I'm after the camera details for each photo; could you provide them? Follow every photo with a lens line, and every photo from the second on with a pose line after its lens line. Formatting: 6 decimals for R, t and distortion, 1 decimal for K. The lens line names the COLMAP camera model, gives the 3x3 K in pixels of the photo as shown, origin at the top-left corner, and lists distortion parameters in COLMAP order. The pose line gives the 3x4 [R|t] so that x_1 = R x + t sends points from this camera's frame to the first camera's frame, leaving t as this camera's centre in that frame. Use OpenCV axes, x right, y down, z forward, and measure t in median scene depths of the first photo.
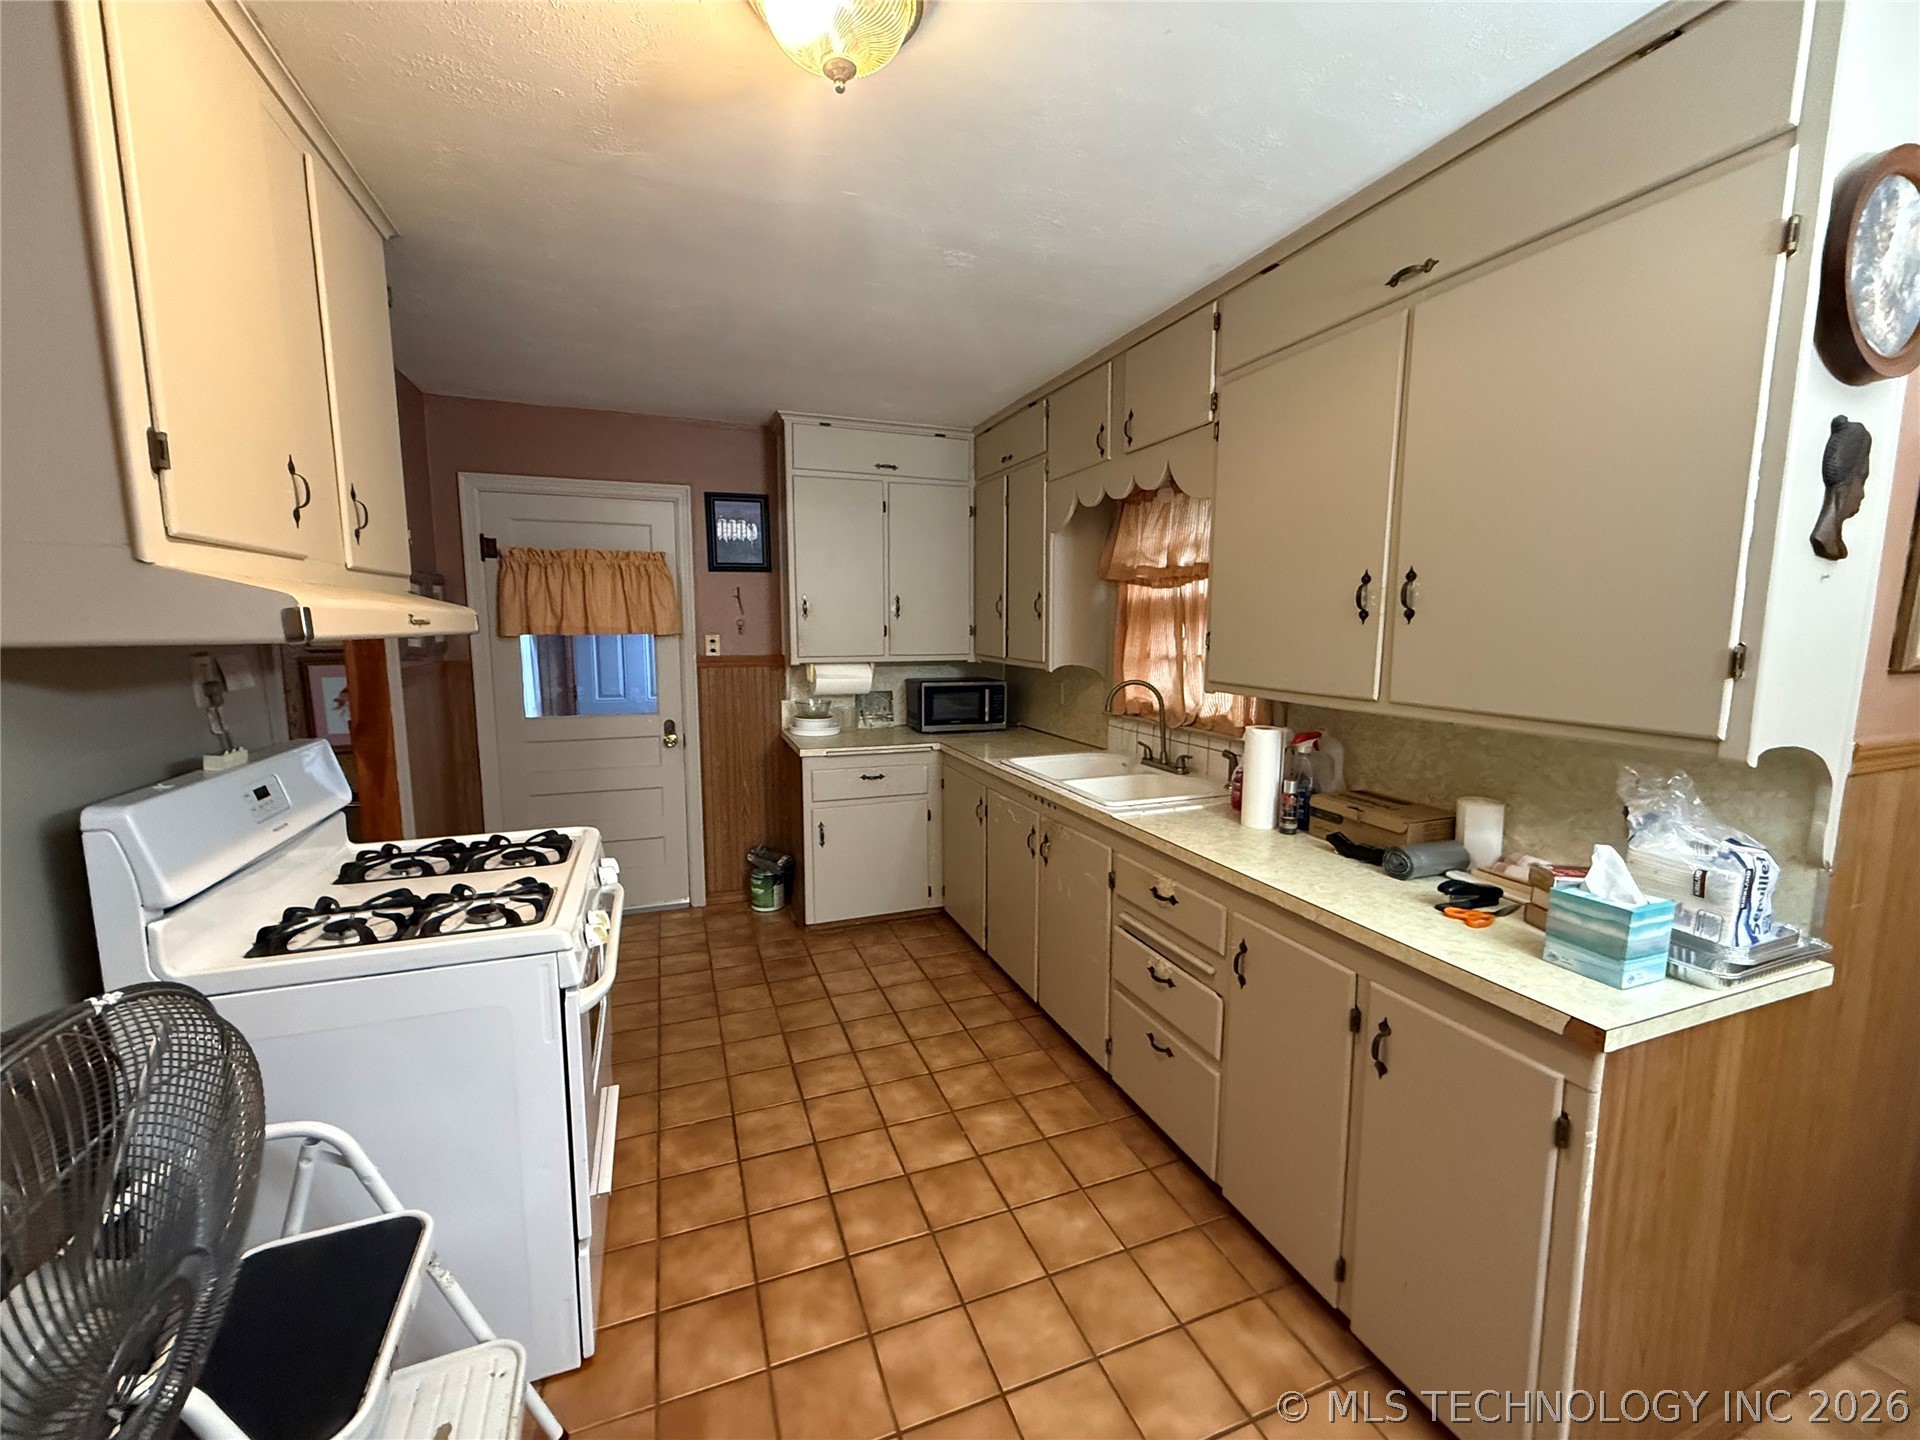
lens RADIAL K [[762.1, 0, 951.2], [0, 762.1, 718.8], [0, 0, 1]] dist [-0.001228, 0.000157]
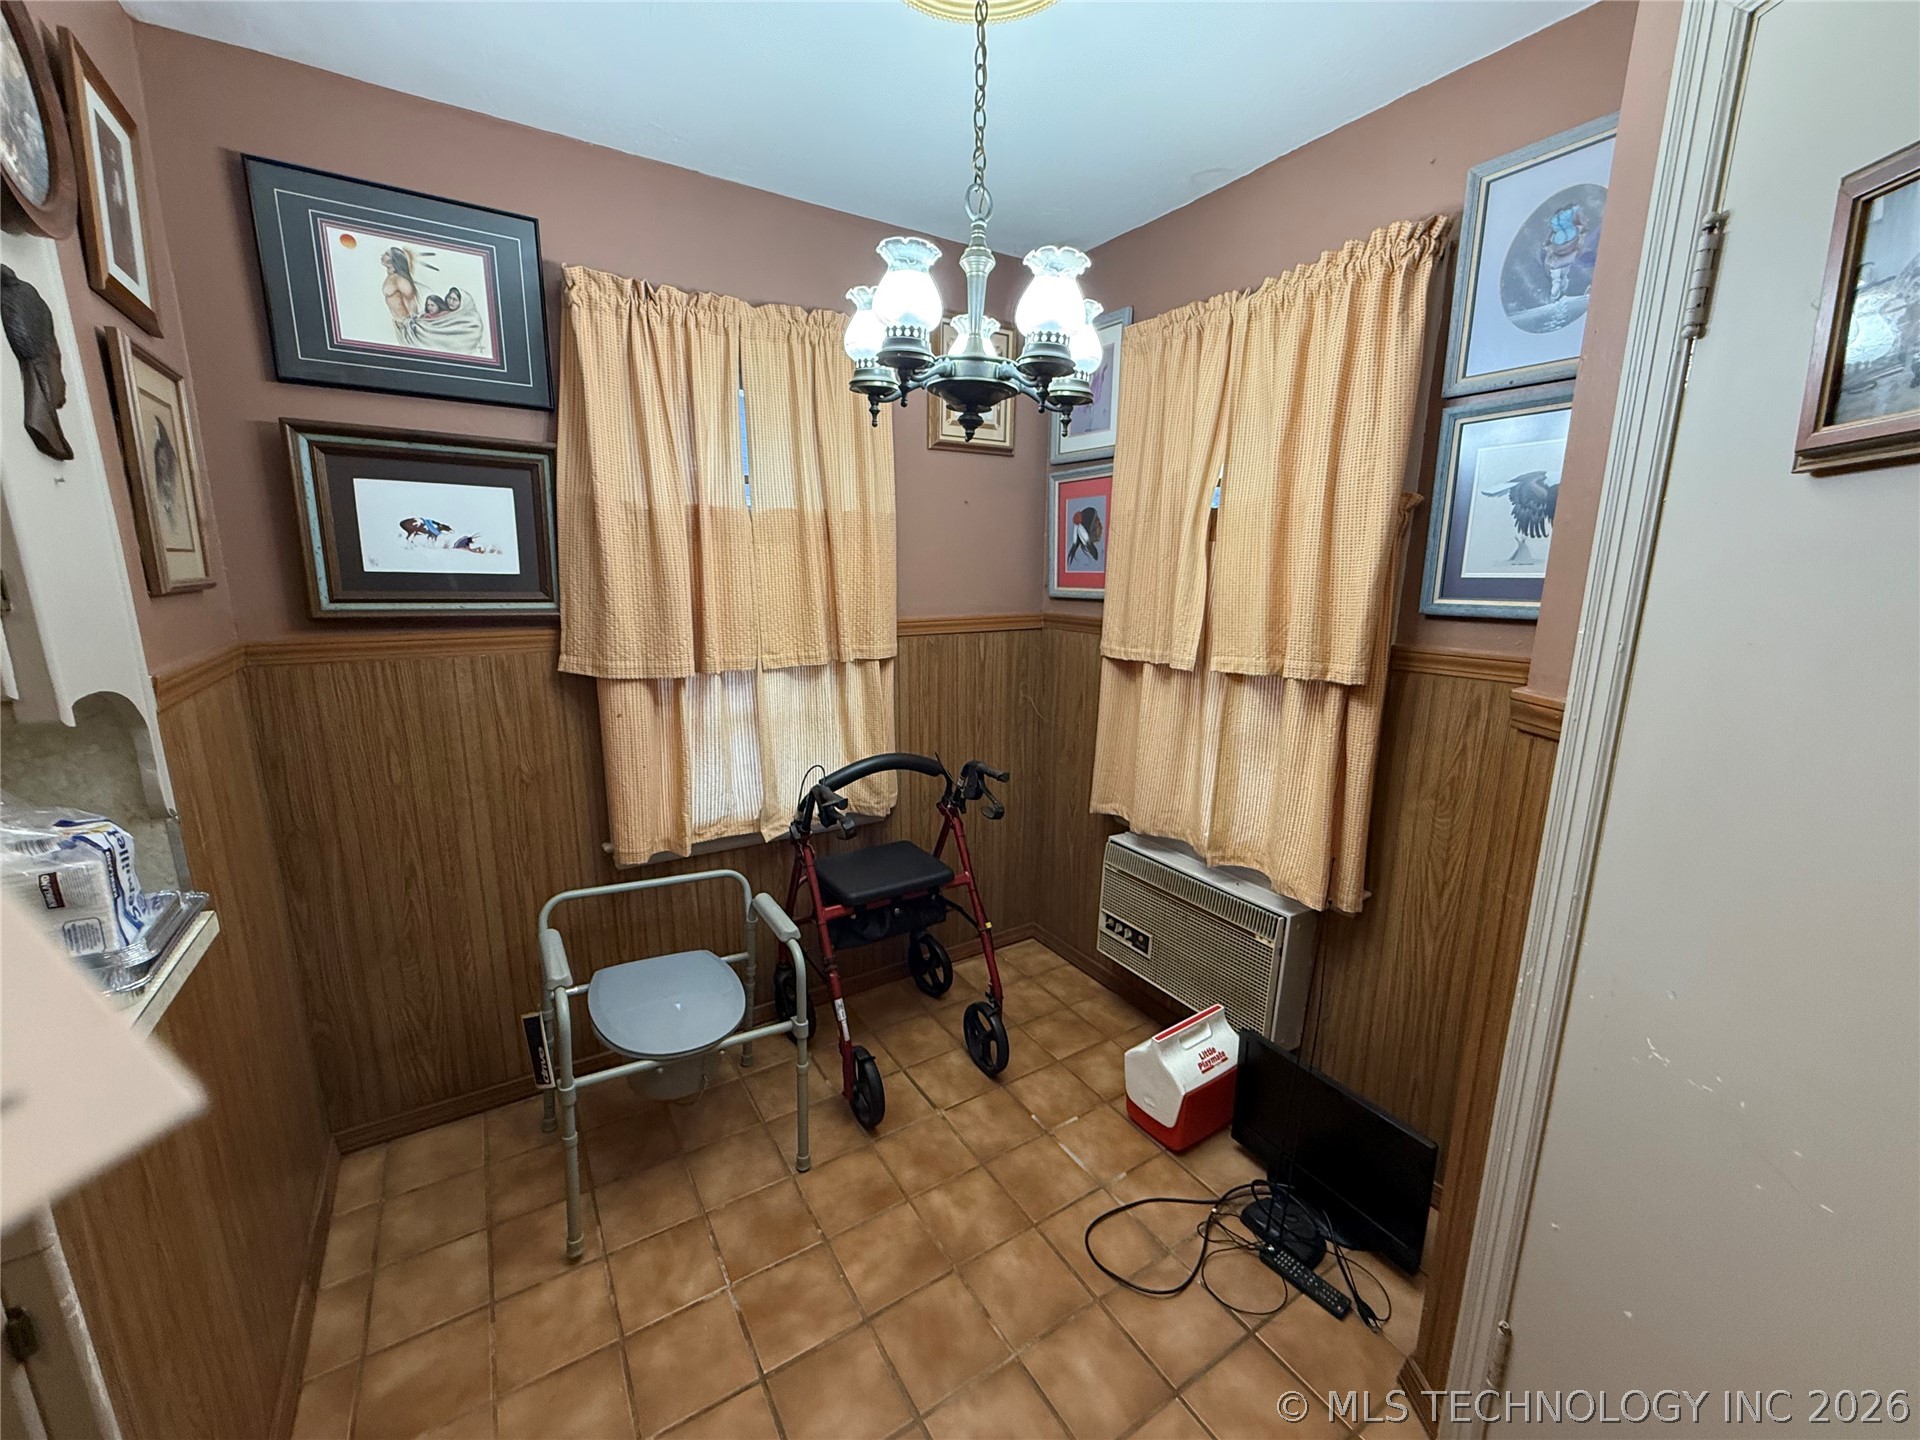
lens RADIAL K [[762.1, 0, 961.2], [0, 762.1, 722.5], [0, 0, 1]] dist [-0.001228, 0.000157]
pose [[-0.204485, -0.206231, 0.956898, 0.078302], [0.111346, 0.966309, 0.232054, -0.011429], [-0.972516, 0.153999, -0.174633, 0.153600]]
